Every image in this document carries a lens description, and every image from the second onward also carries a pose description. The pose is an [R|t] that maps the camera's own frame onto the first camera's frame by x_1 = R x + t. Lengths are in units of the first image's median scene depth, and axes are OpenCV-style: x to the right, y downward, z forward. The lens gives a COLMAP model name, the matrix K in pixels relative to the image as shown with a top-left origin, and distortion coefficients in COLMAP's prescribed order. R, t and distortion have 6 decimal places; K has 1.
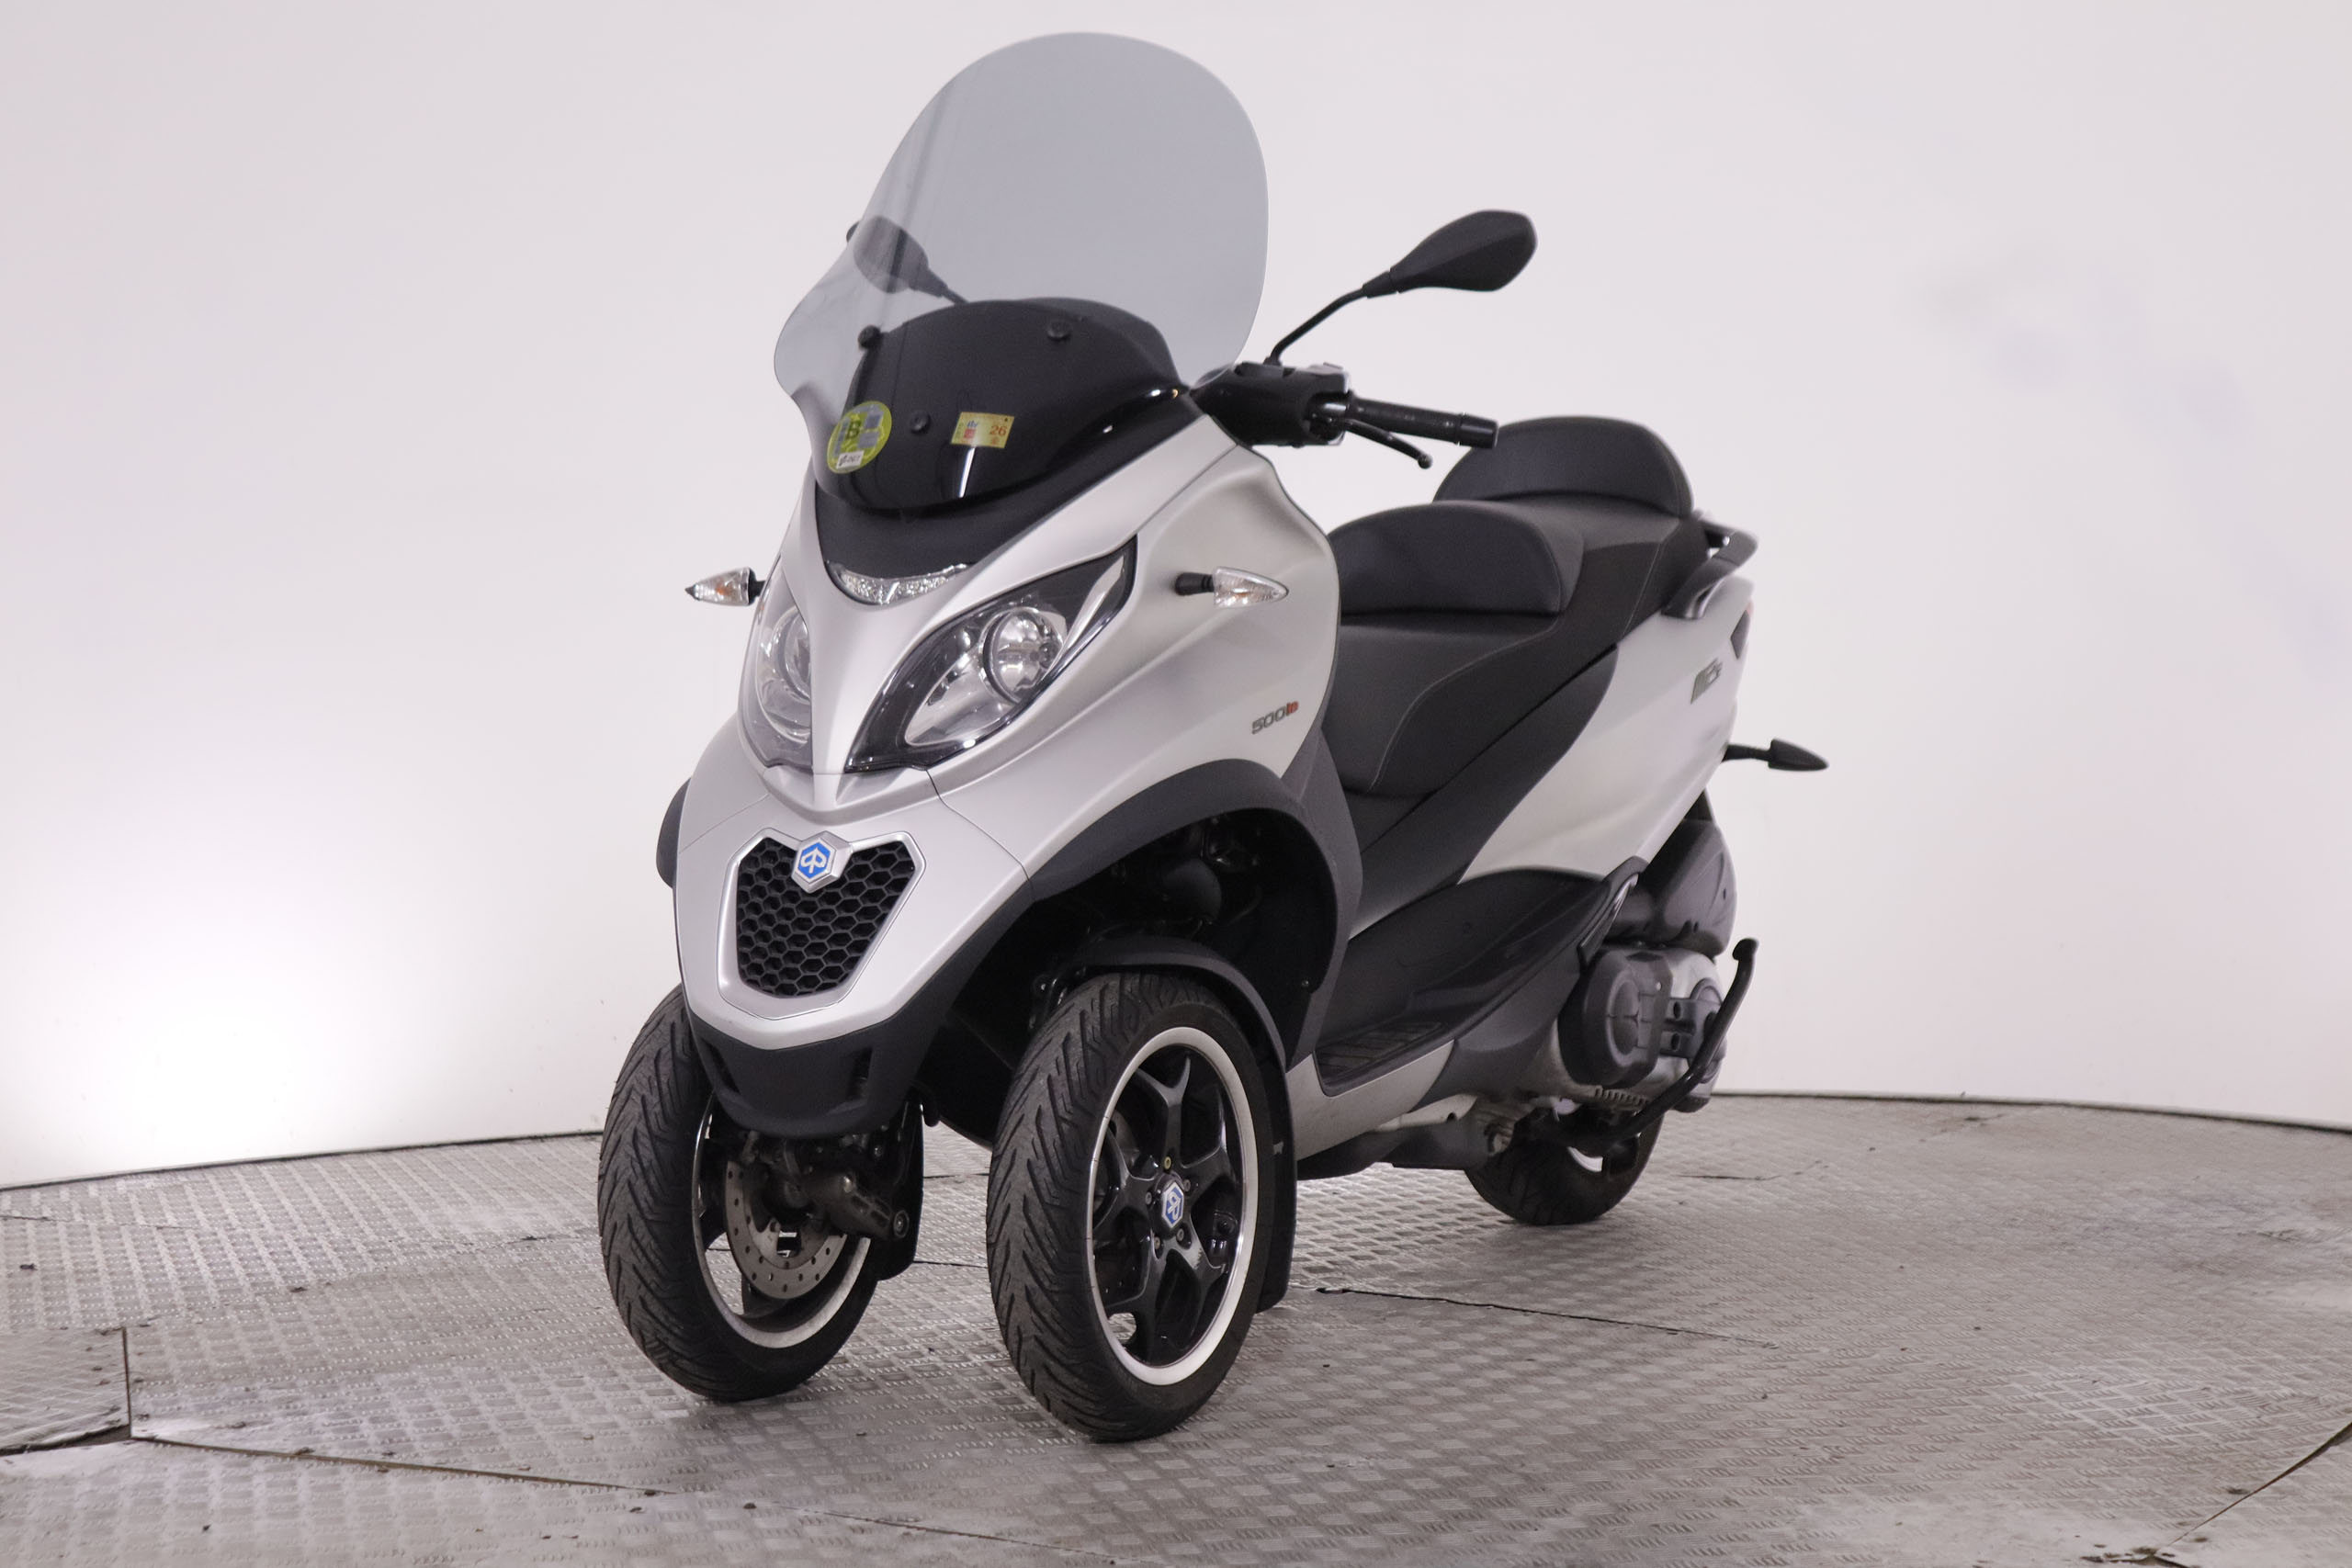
lens RADIAL K [[4563.2, 0, 1181.2], [0, 4563.2, 750.4], [0, 0, 1]] dist [0.032272, 0.000000]
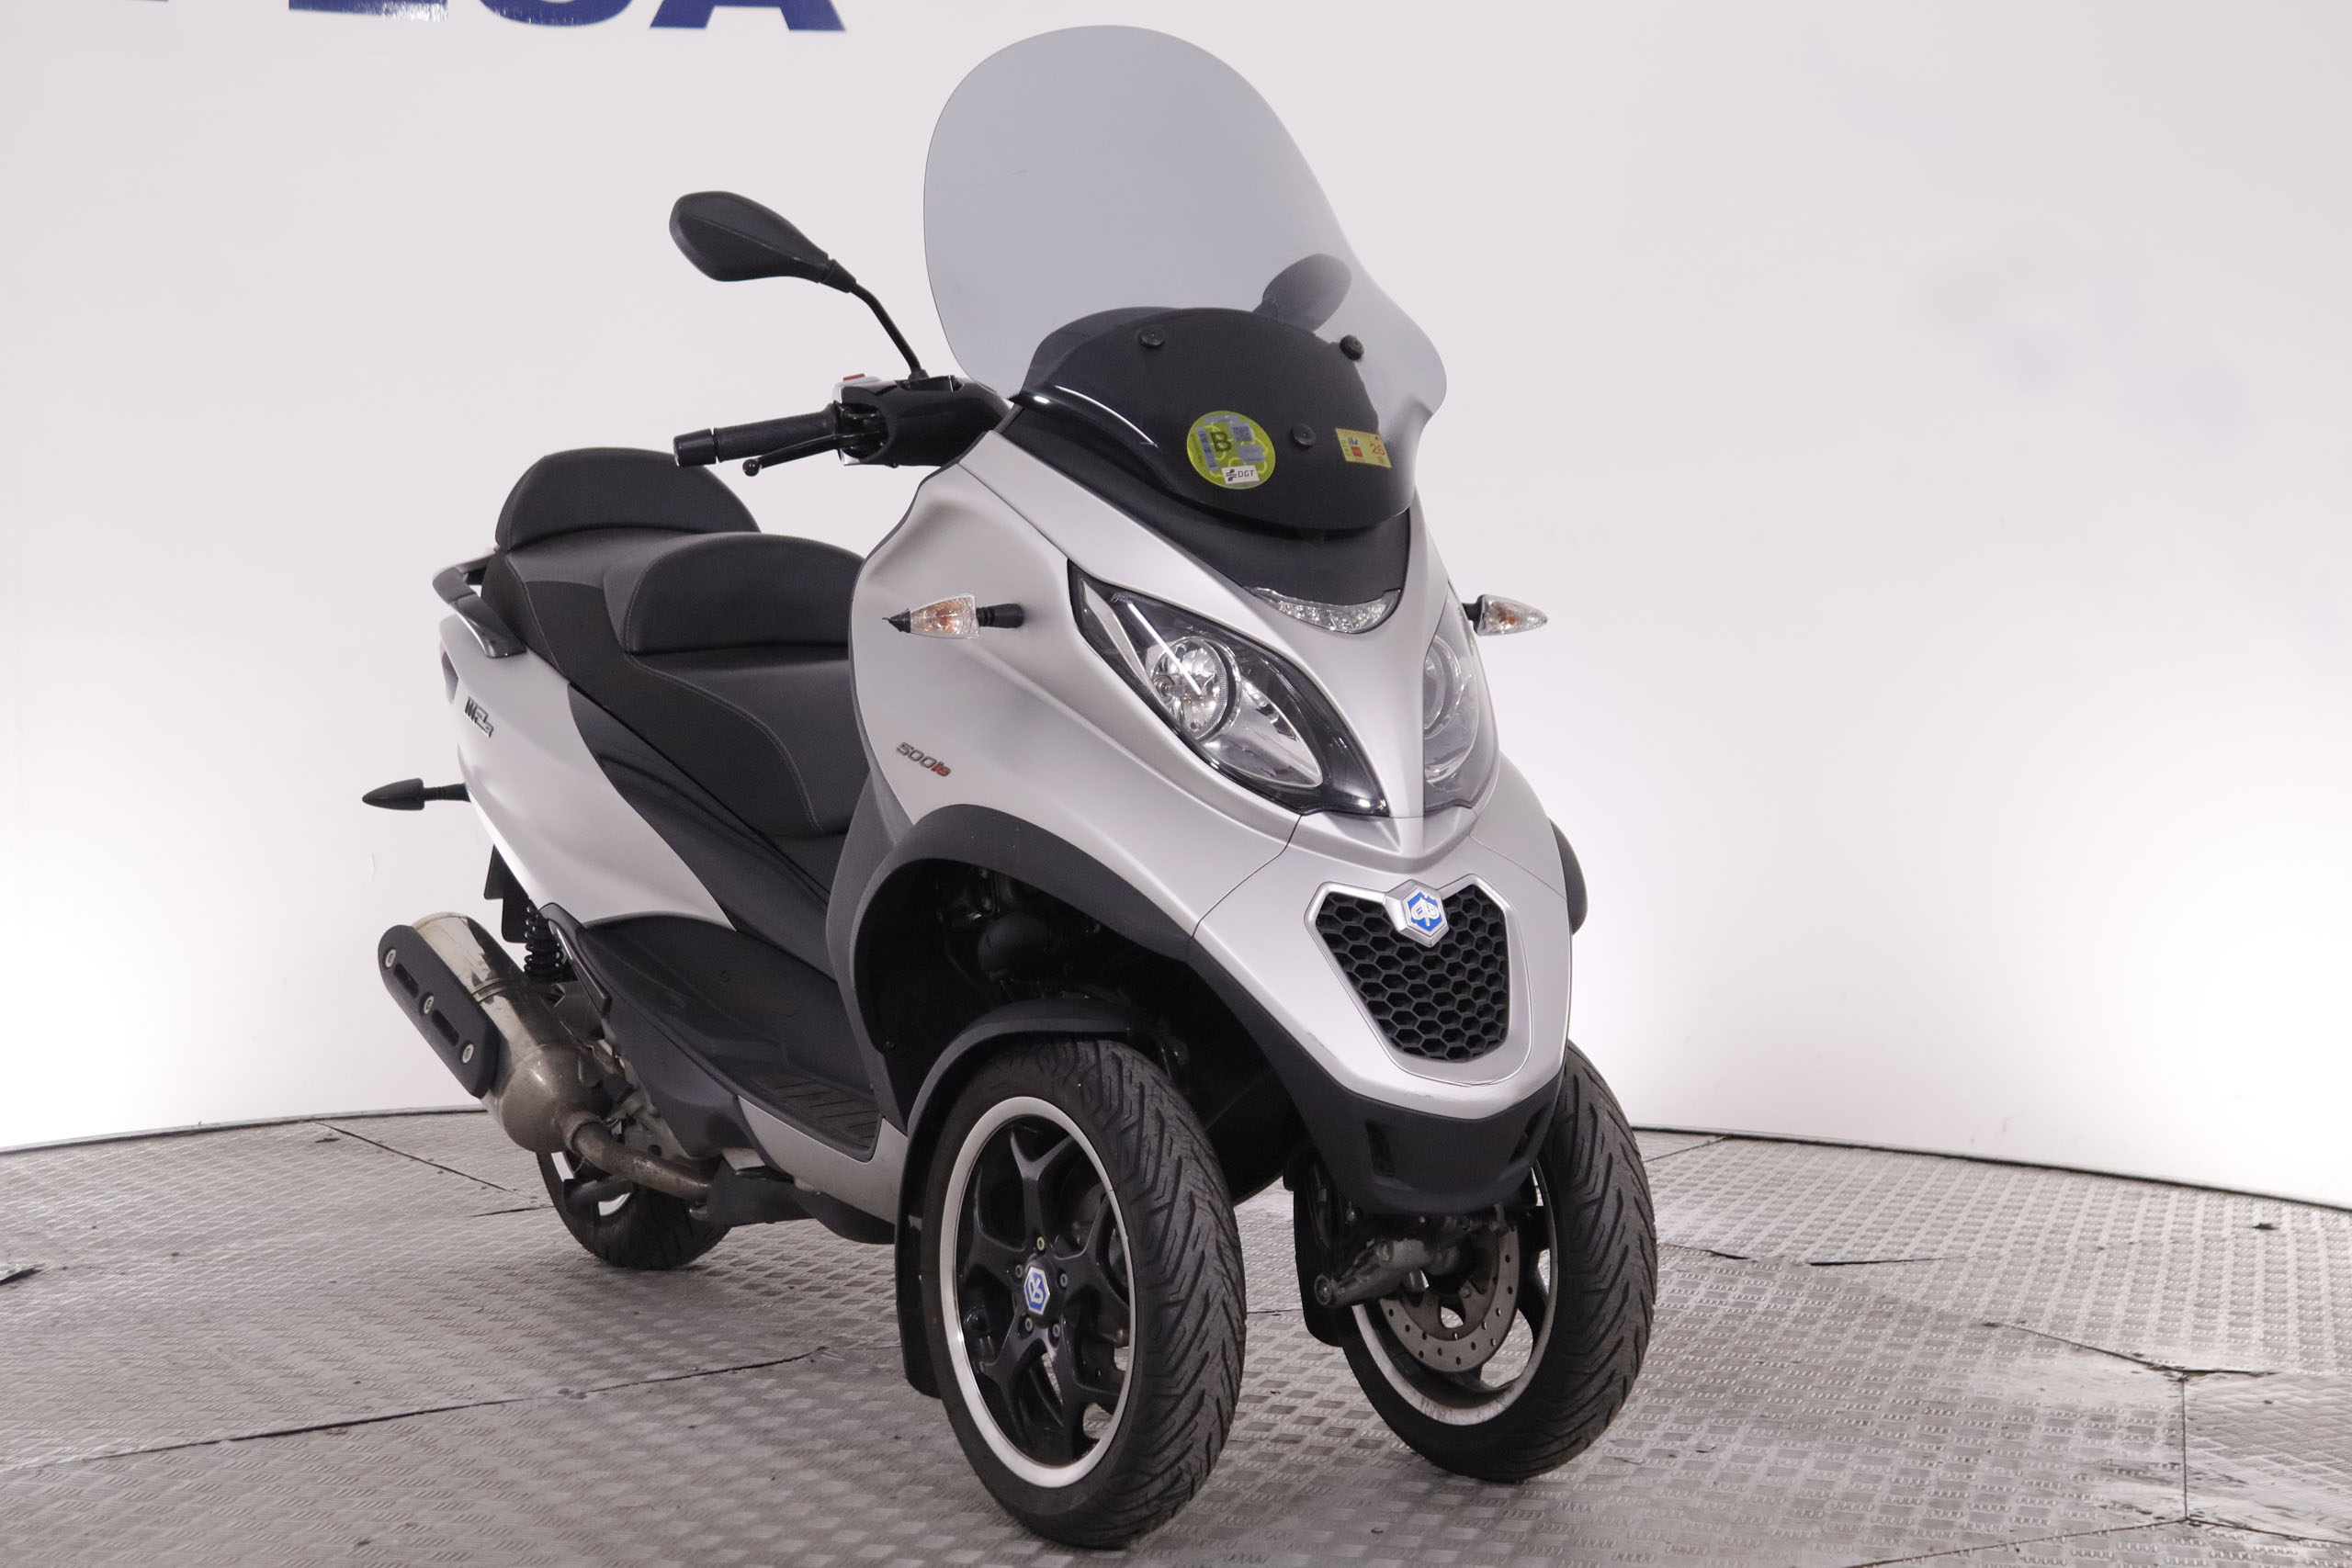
lens RADIAL K [[3714.8, 0, 1174.1], [0, 3714.8, 777.6], [0, 0, 1]] dist [-0.030249, 0.000000]
pose [[0.475925, -0.036645, 0.878722, -0.858972], [0.038526, 0.999041, 0.020797, -0.022864], [-0.878642, 0.023956, 0.476880, 0.778995]]
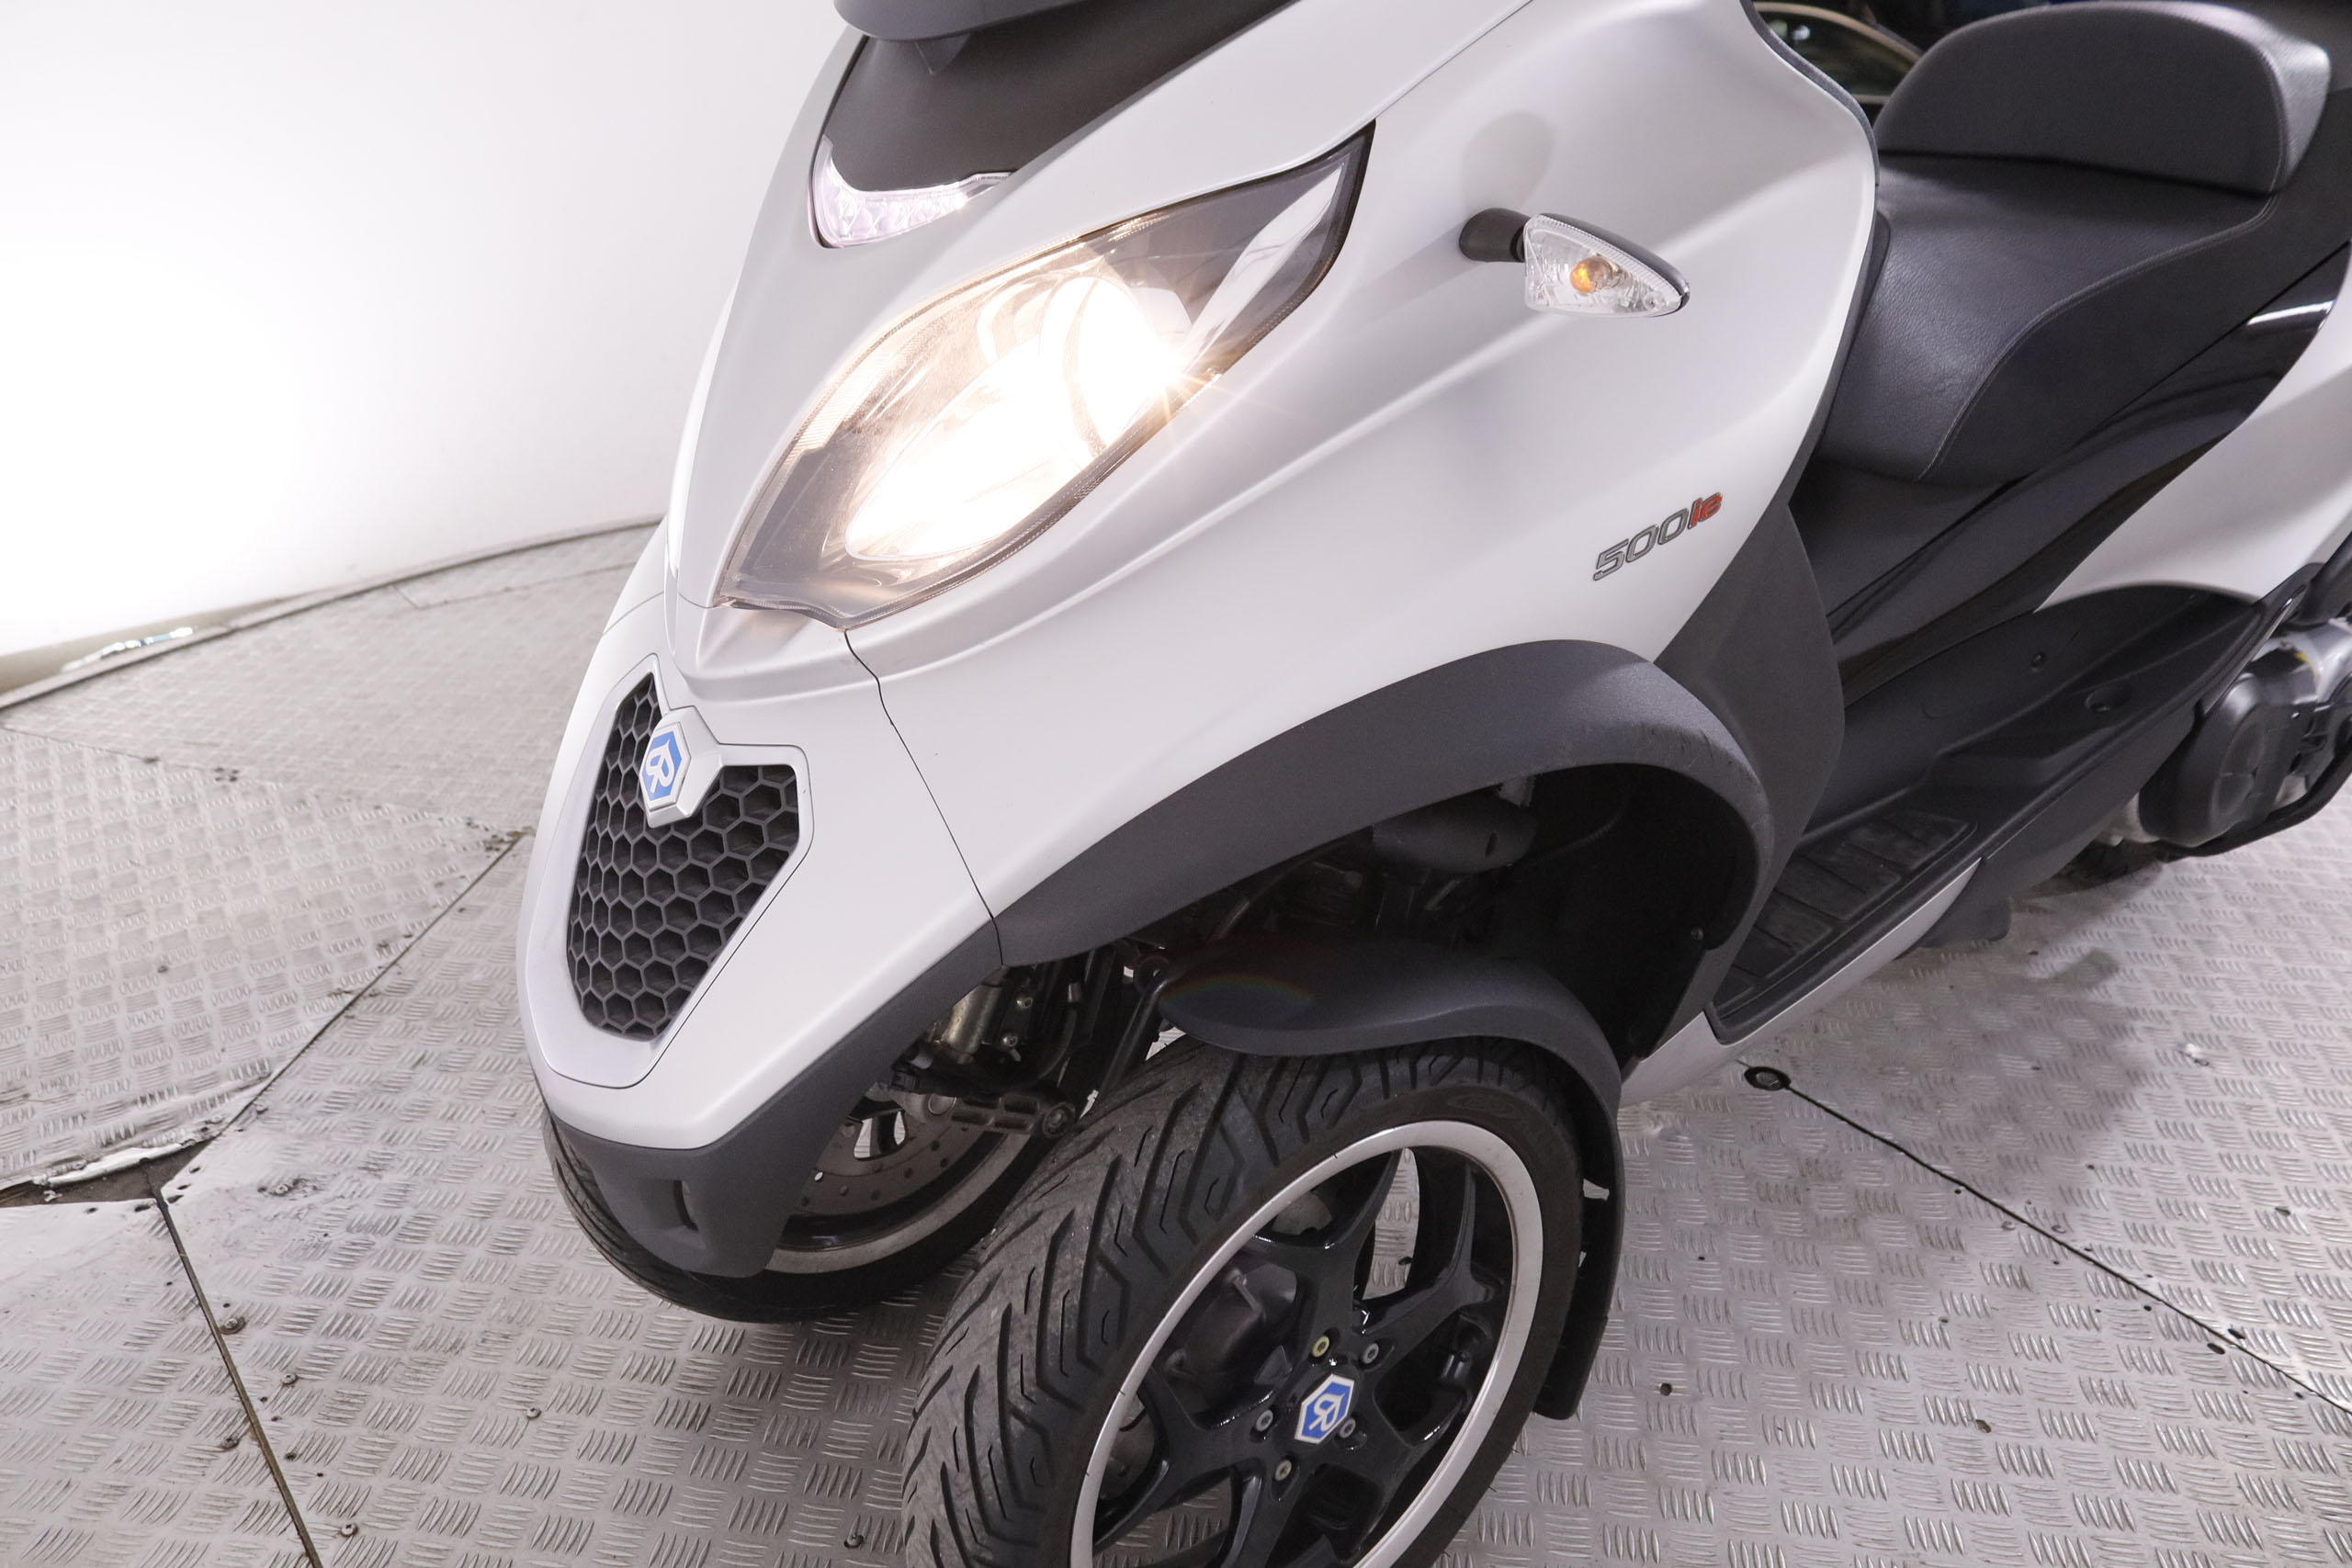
lens RADIAL K [[1943.2, 0, 1172.9], [0, 1943.2, 766.8], [0, 0, 1]] dist [-0.103962, 0.009671]
pose [[0.929977, 0.172205, -0.324791, 0.049826], [-0.038429, 0.924197, 0.379977, -0.068681], [0.365605, -0.340888, 0.866100, 0.942801]]
